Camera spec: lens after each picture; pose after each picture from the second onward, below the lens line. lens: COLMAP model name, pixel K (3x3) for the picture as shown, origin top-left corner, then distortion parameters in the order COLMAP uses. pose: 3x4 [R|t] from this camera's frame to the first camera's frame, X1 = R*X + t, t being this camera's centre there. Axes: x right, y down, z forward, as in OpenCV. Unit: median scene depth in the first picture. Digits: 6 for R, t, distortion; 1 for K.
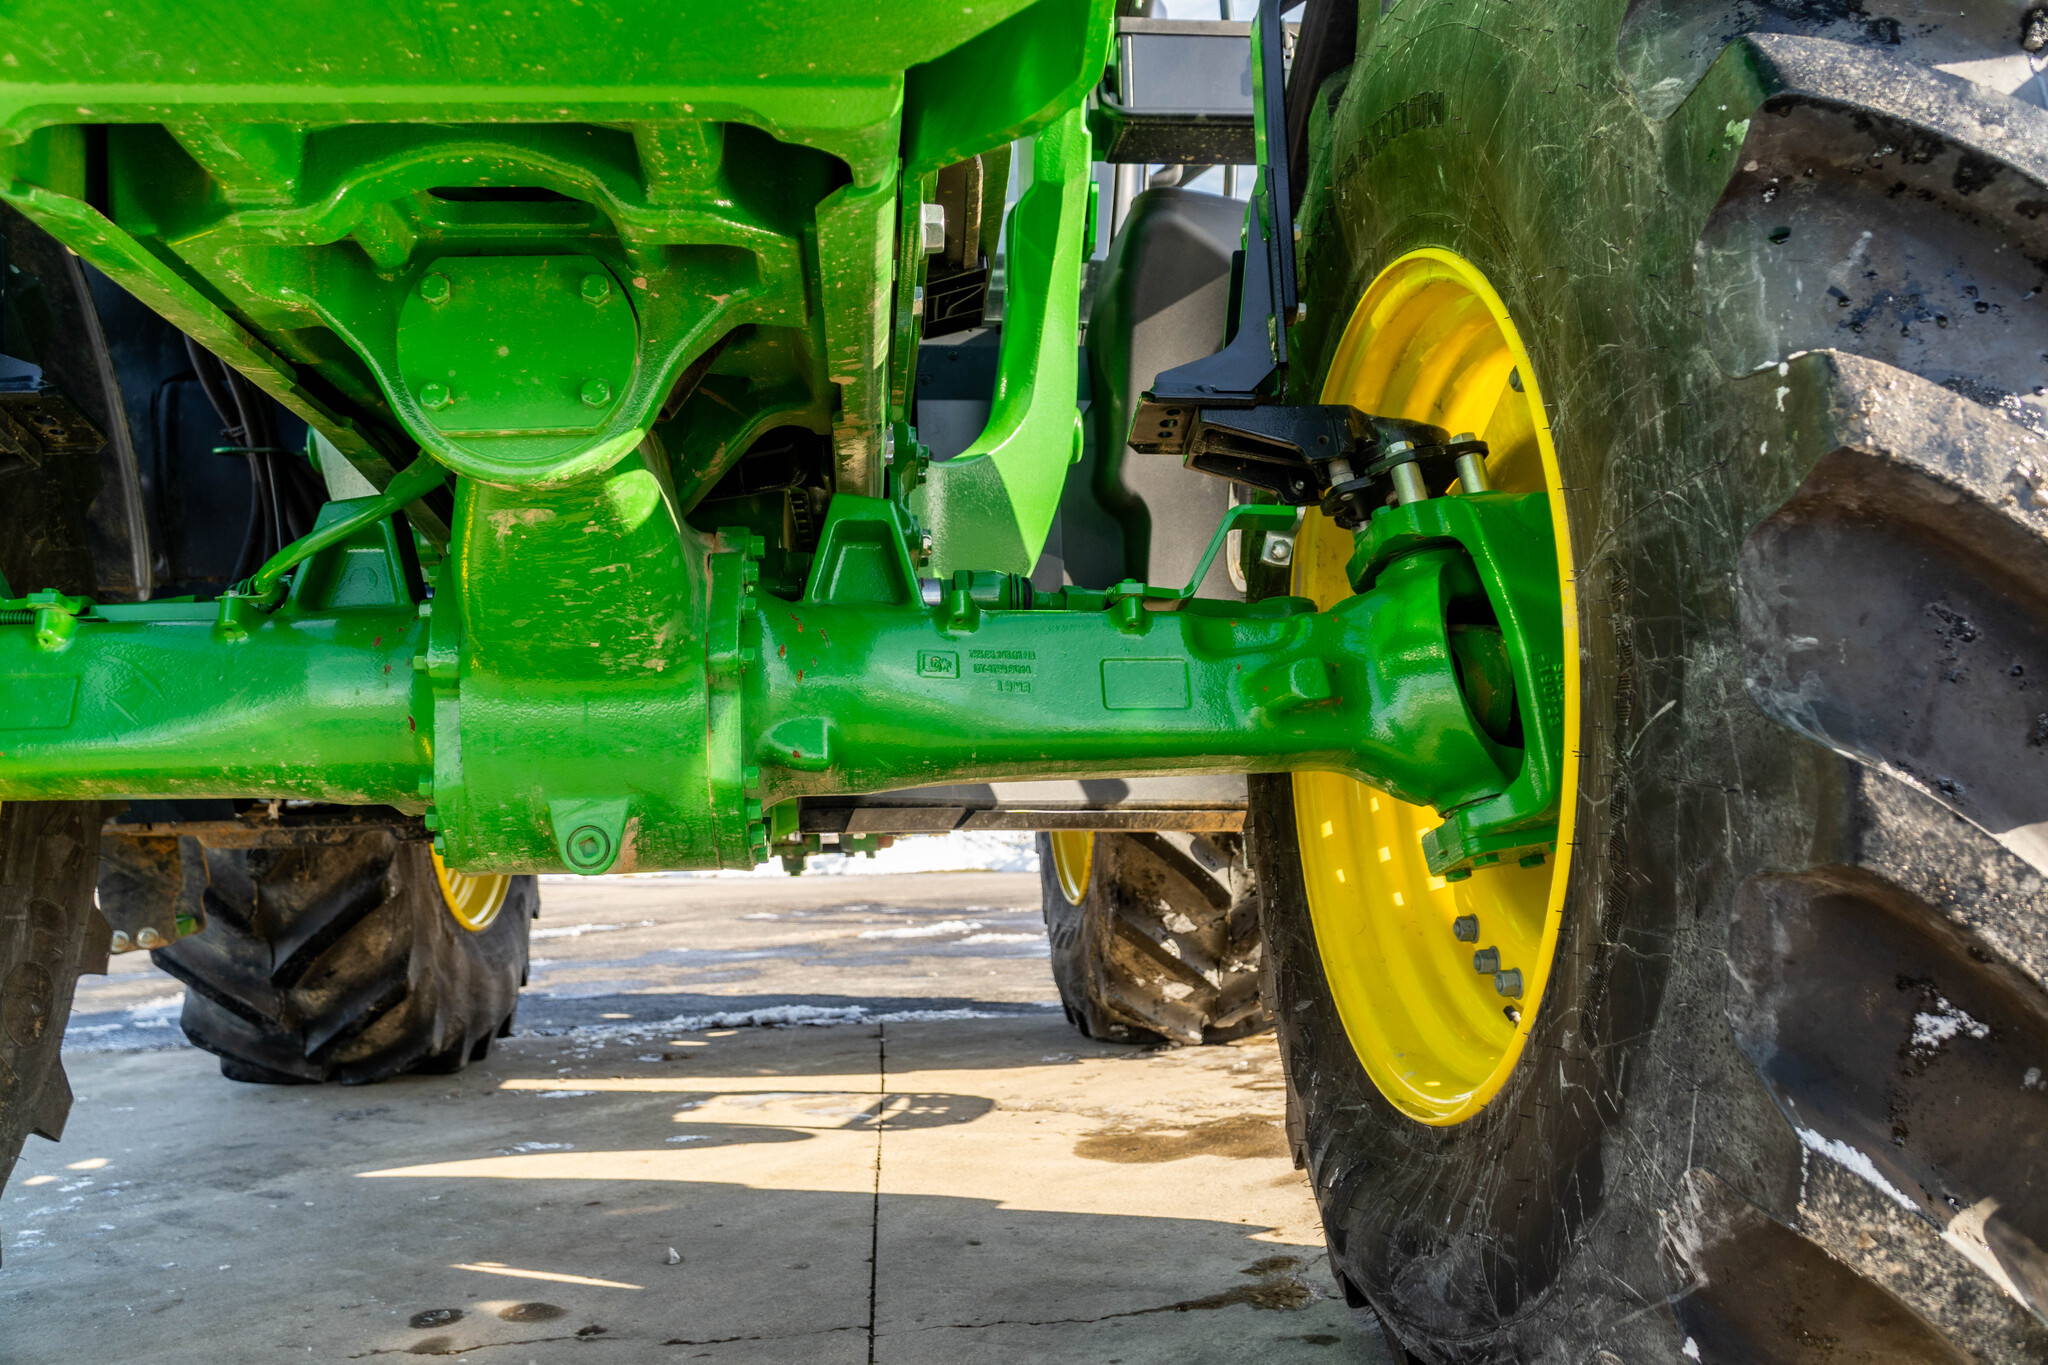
lens RADIAL K [[1644.8, 0, 1023.9], [0, 1644.8, 662.3], [0, 0, 1]] dist [-0.002141, 0.003103]
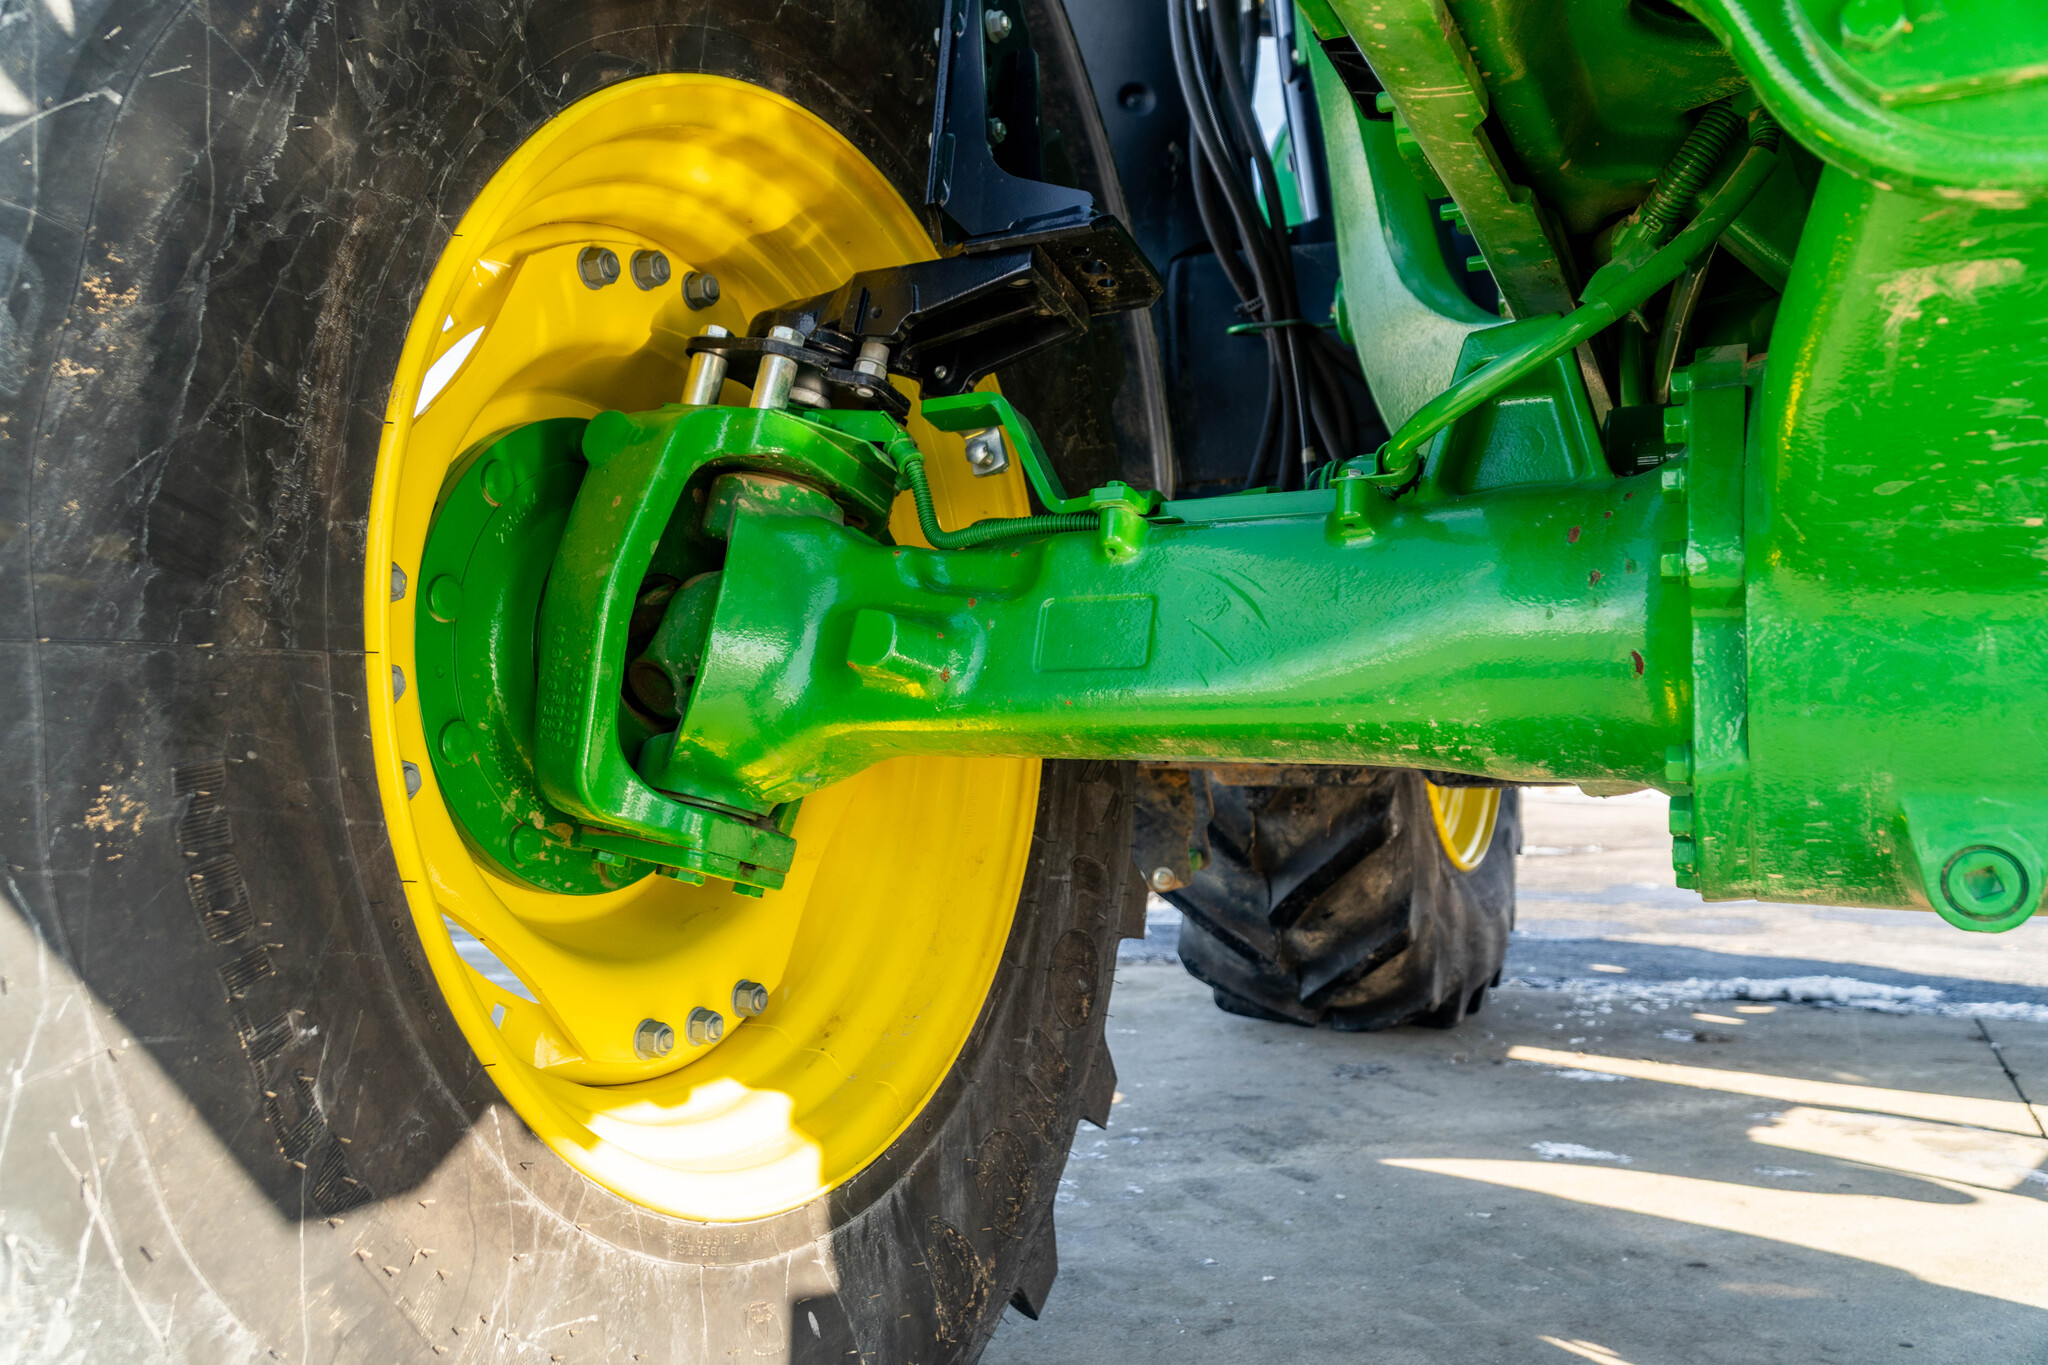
lens RADIAL K [[1644.8, 0, 1023.9], [0, 1644.8, 662.3], [0, 0, 1]] dist [-0.002141, 0.003103]
pose [[0.860595, 0.002196, -0.509285, -0.106516], [0.026252, 0.998470, 0.048666, 0.000089], [0.508613, -0.055251, 0.859221, 0.142843]]
